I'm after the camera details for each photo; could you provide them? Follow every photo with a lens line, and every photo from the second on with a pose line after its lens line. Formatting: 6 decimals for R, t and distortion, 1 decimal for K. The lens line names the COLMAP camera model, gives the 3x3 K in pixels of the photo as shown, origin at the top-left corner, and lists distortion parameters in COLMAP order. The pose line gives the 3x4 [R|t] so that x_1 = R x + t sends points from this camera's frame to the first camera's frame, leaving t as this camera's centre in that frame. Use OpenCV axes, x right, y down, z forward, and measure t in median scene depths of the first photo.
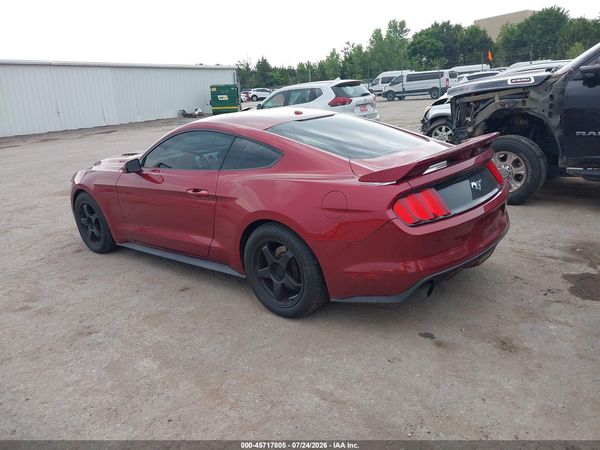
lens RADIAL K [[471.9, 0, 294.2], [0, 471.9, 221.2], [0, 0, 1]] dist [0.022160, -0.033008]
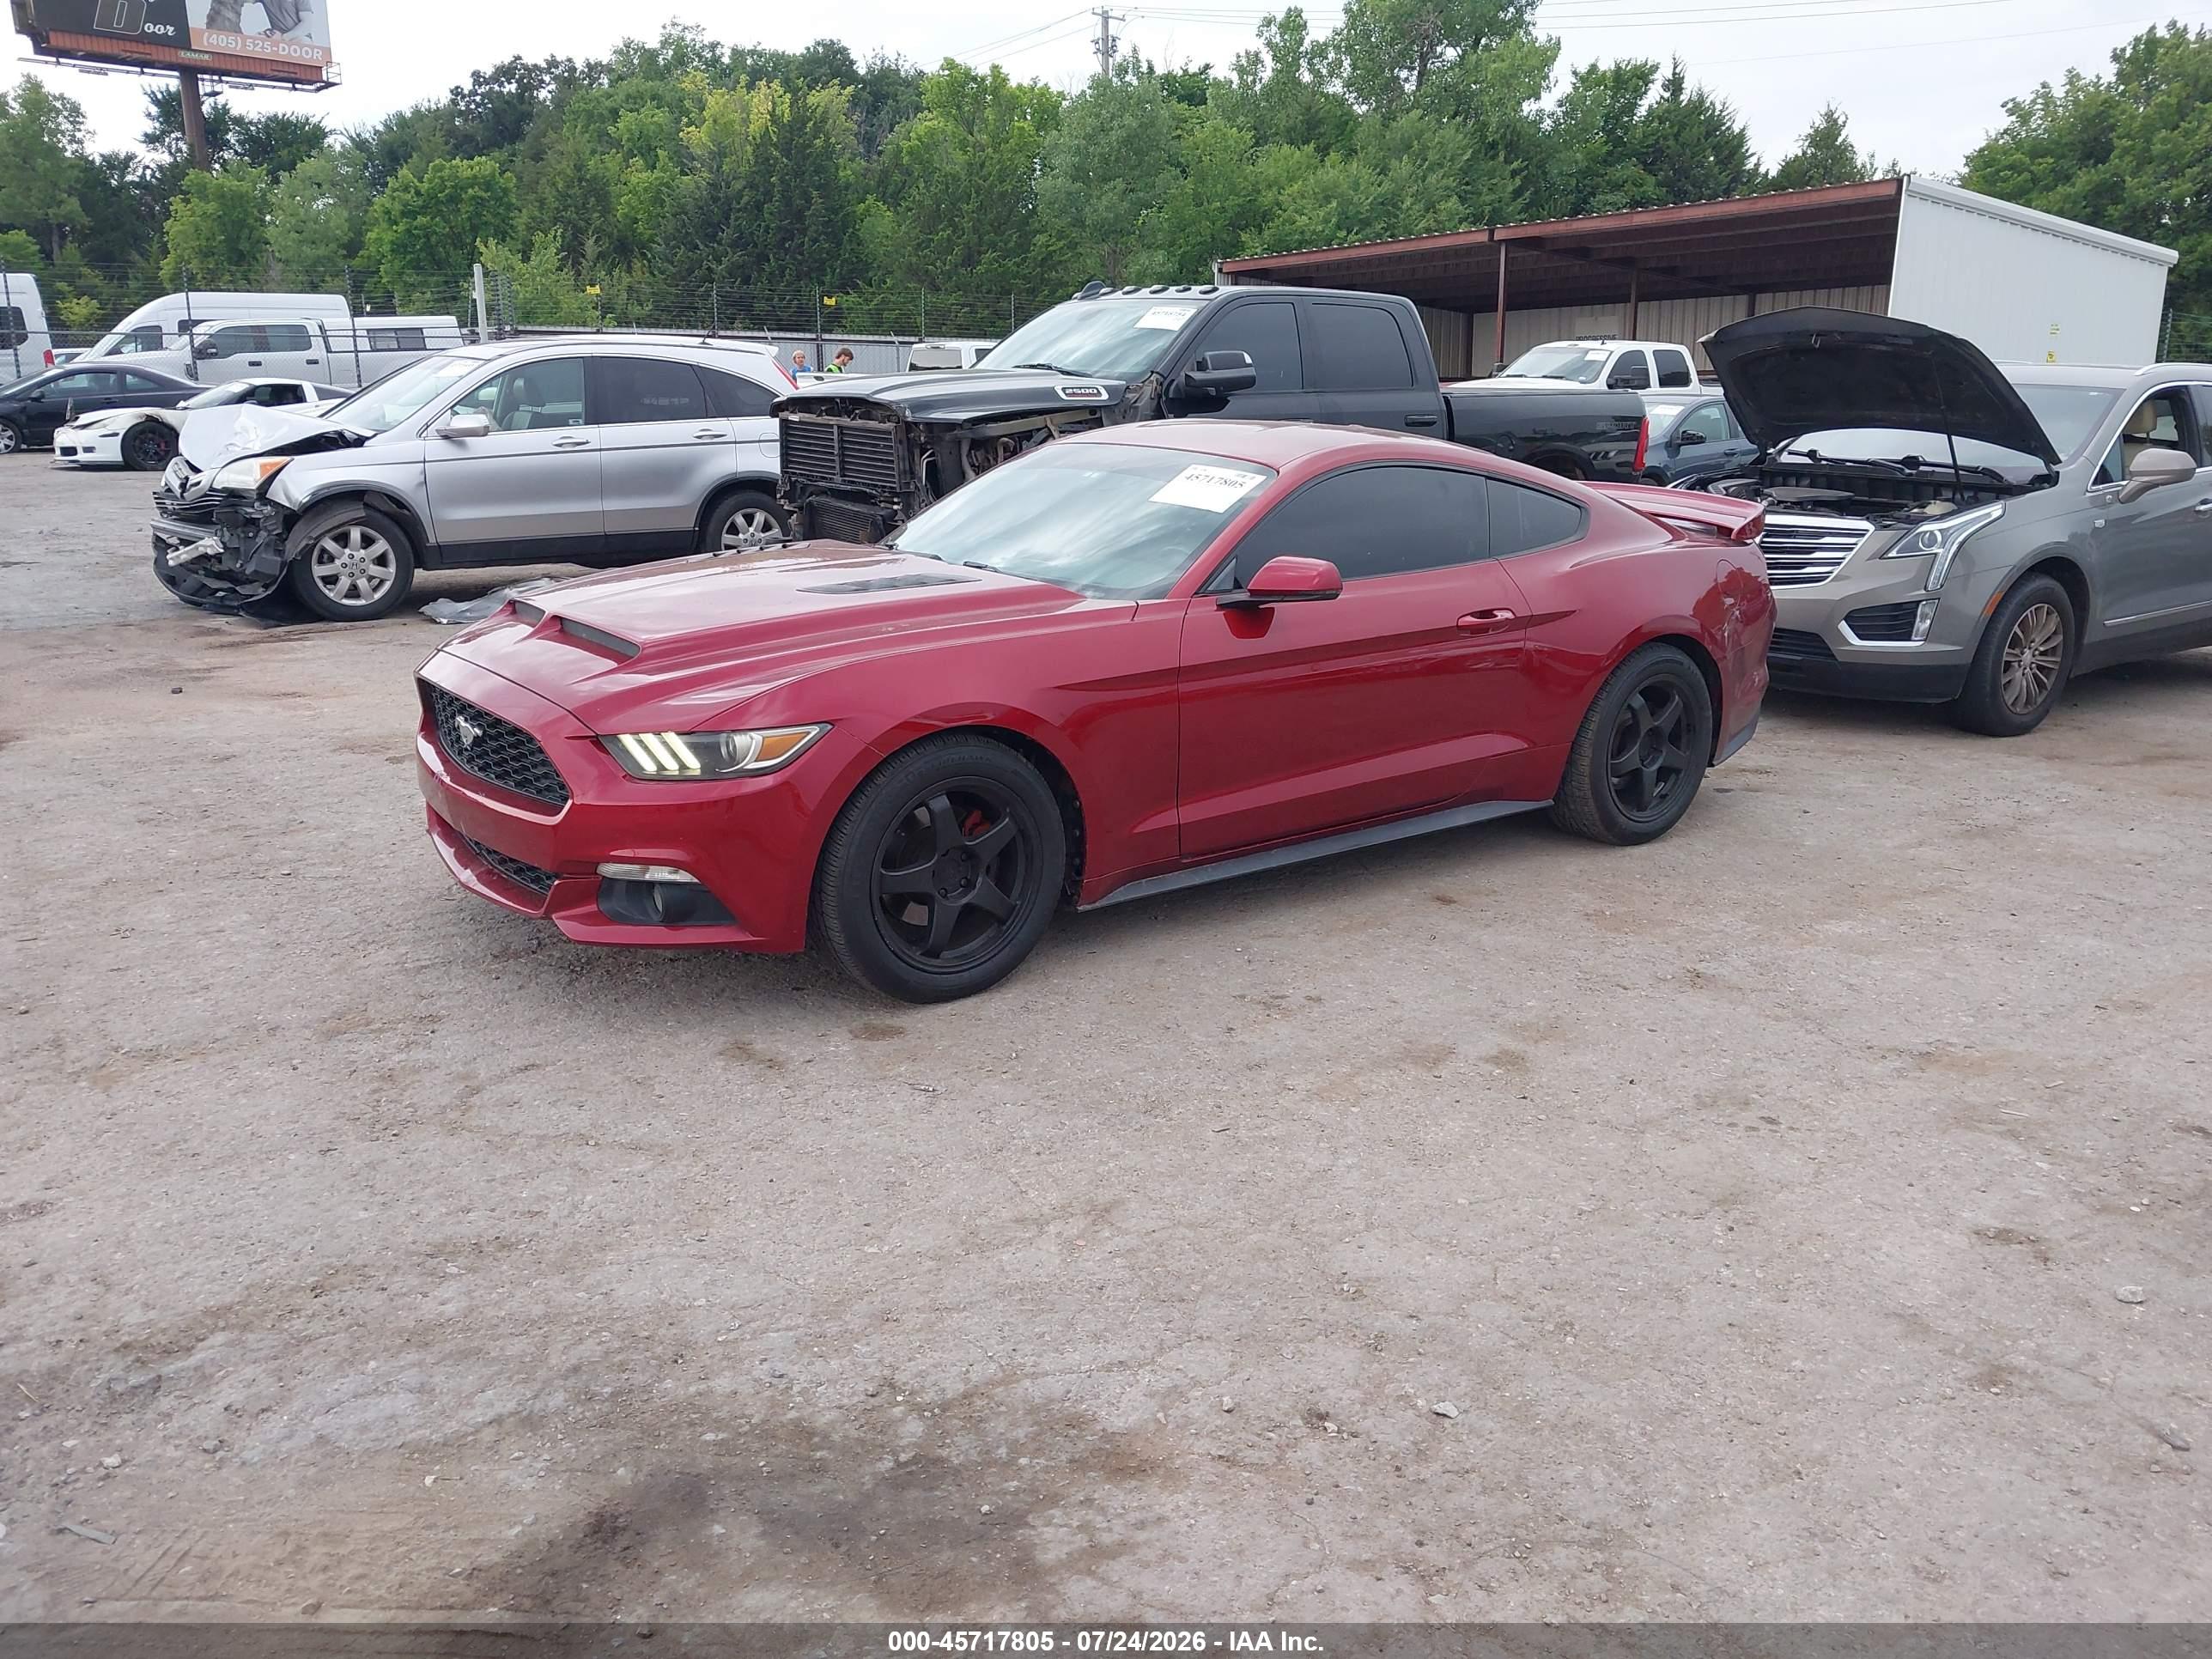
lens RADIAL K [[1739.7, 0, 1090.1], [0, 1739.7, 845.2], [0, 0, 1]] dist [0.022160, -0.033008]
pose [[0.202203, -0.177495, 0.963125, -0.185034], [0.229254, 0.964693, 0.129653, -0.015554], [-0.952133, 0.194584, 0.235756, 0.110008]]
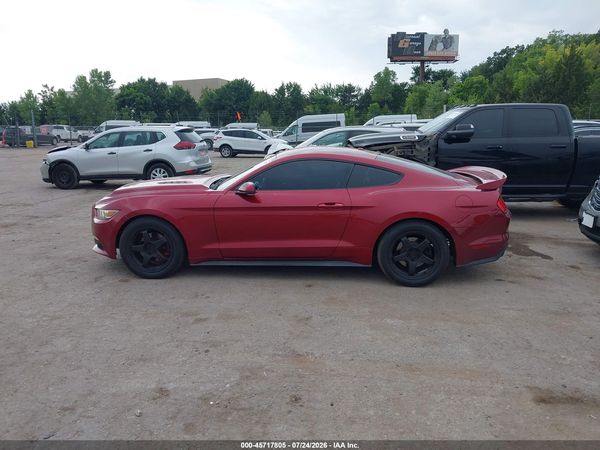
lens RADIAL K [[471.9, 0, 289.9], [0, 471.9, 224.2], [0, 0, 1]] dist [0.022160, -0.033008]
pose [[0.819405, -0.038078, 0.571949, -0.113417], [0.094589, 0.993095, -0.069398, 0.007659], [-0.565357, 0.110965, 0.817348, 0.001141]]
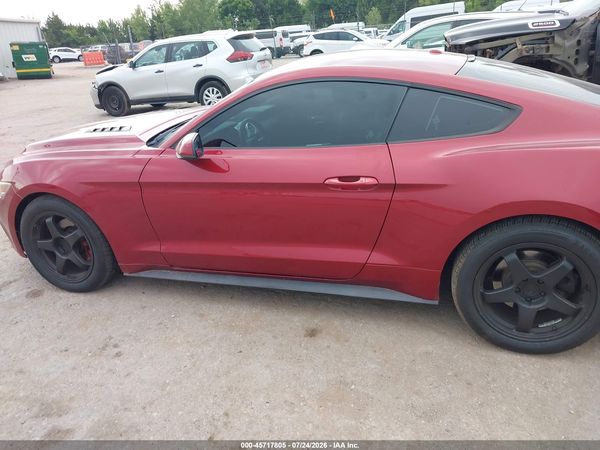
lens RADIAL K [[471.9, 0, 293.3], [0, 471.9, 219.9], [0, 0, 1]] dist [0.022160, -0.033008]
pose [[0.925971, -0.124488, 0.356484, -0.054722], [0.099294, 0.991141, 0.088200, -0.007998], [-0.364306, -0.046274, 0.930129, 0.048807]]
